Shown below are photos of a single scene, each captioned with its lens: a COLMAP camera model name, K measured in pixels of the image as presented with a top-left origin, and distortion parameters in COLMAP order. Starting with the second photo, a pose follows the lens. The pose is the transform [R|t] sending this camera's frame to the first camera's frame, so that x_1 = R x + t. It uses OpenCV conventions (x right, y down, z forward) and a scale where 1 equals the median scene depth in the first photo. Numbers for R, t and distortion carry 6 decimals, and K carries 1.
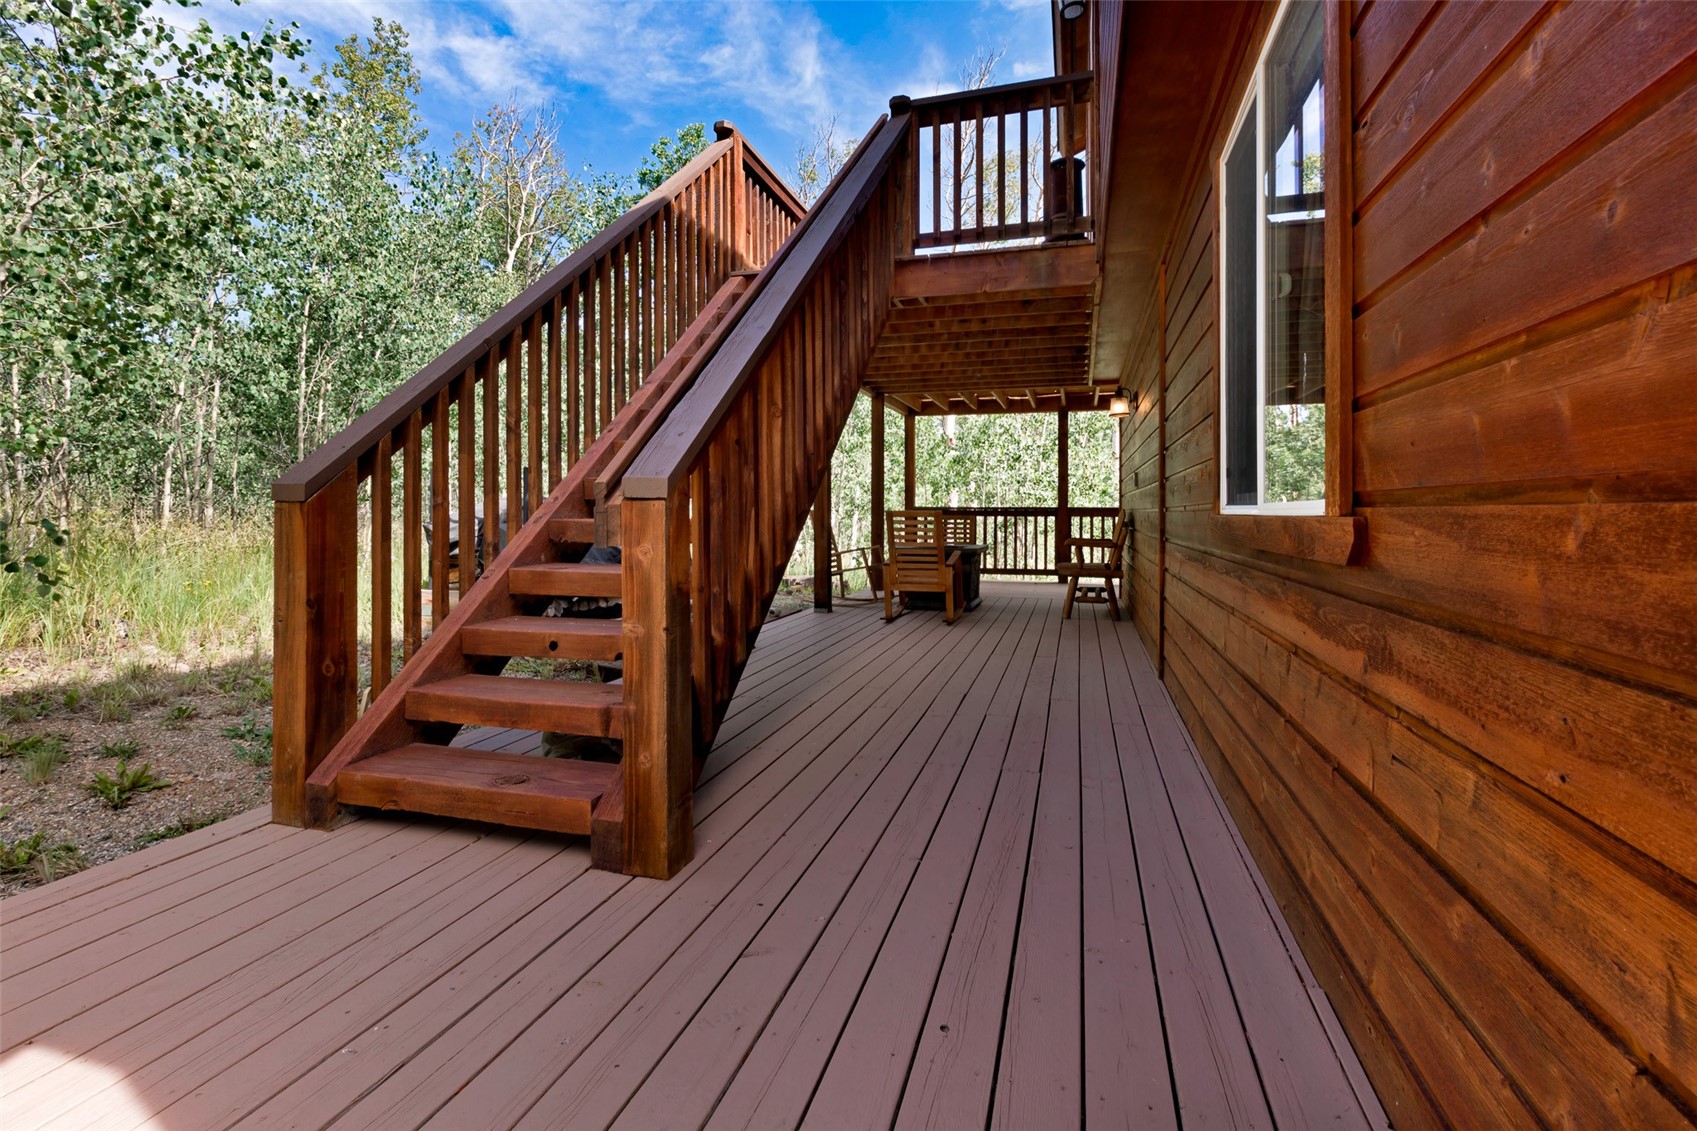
lens RADIAL K [[778.0, 0, 851.3], [0, 778.0, 532.8], [0, 0, 1]] dist [-0.000098, 0.000014]
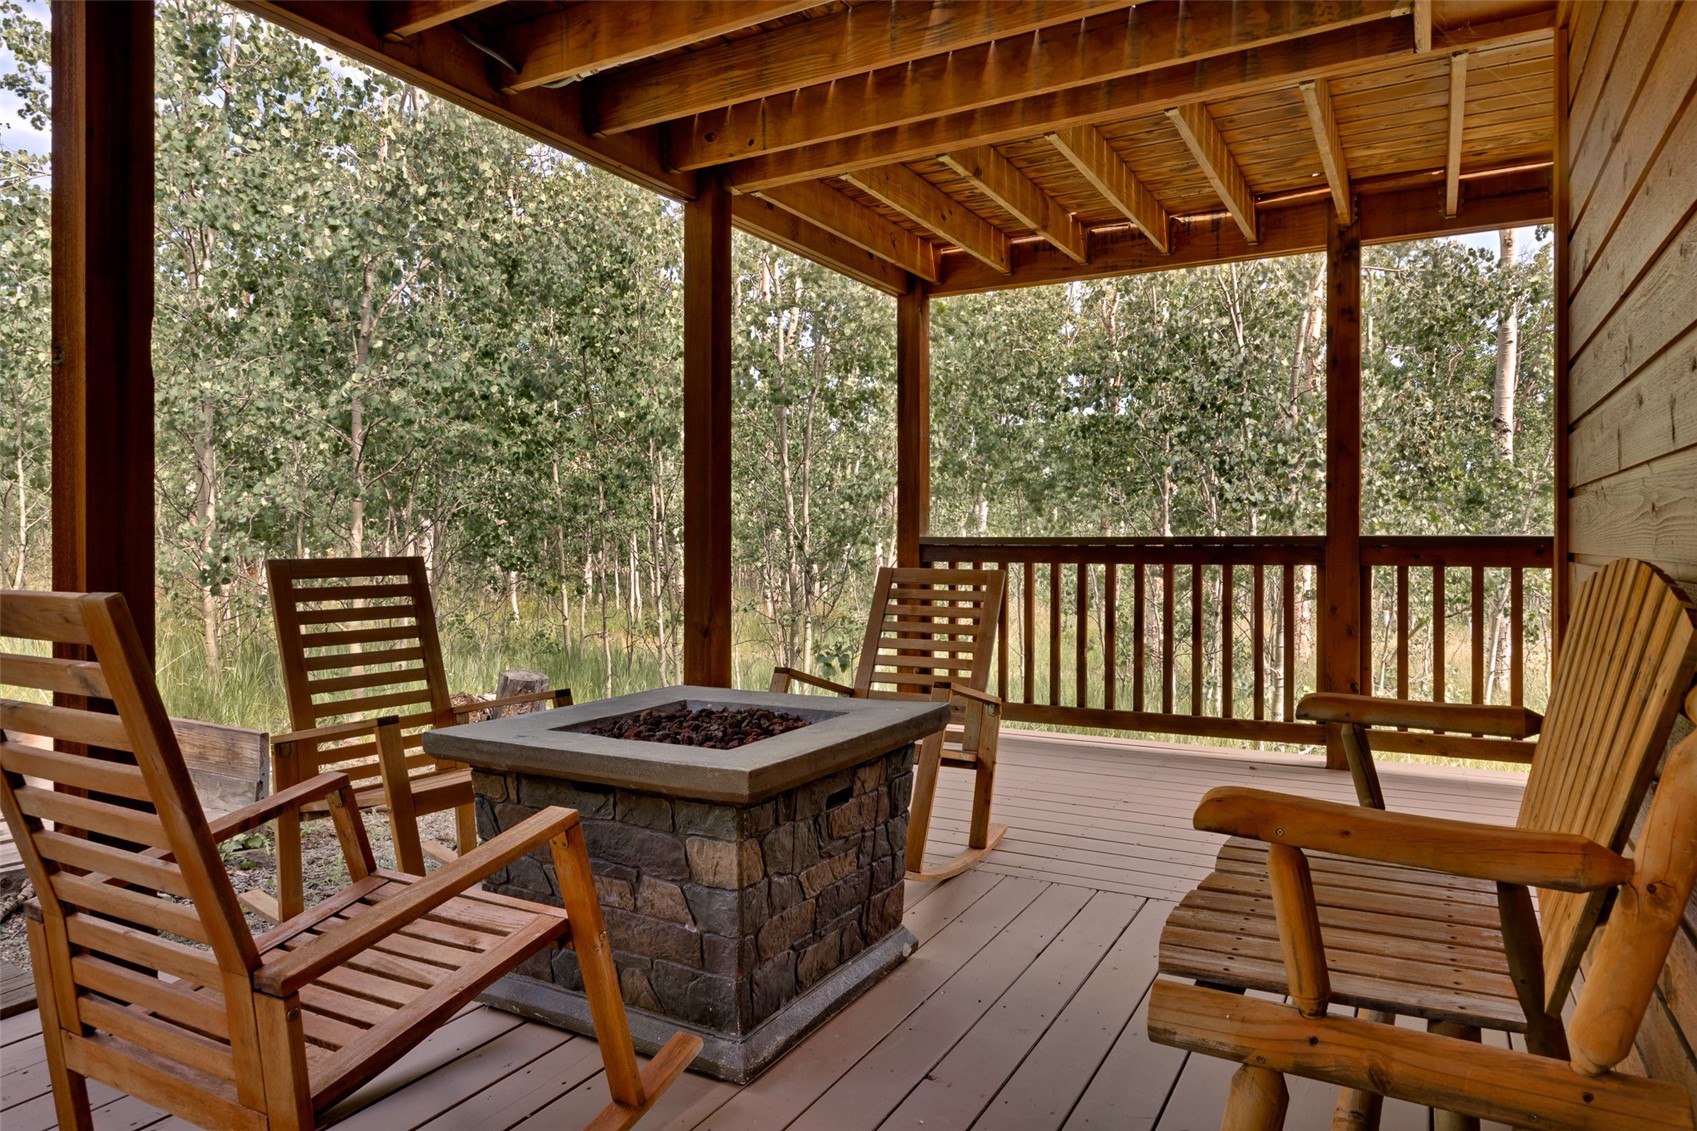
lens RADIAL K [[1060.3, 0, 848.5], [0, 1060.3, 565.5], [0, 0, 1]] dist [-0.003251, -0.000709]
pose [[0.977325, 0.003809, -0.211710, 0.159891], [-0.004156, 0.999991, -0.001196, -0.018949], [0.211704, 0.002048, 0.977332, 0.507980]]
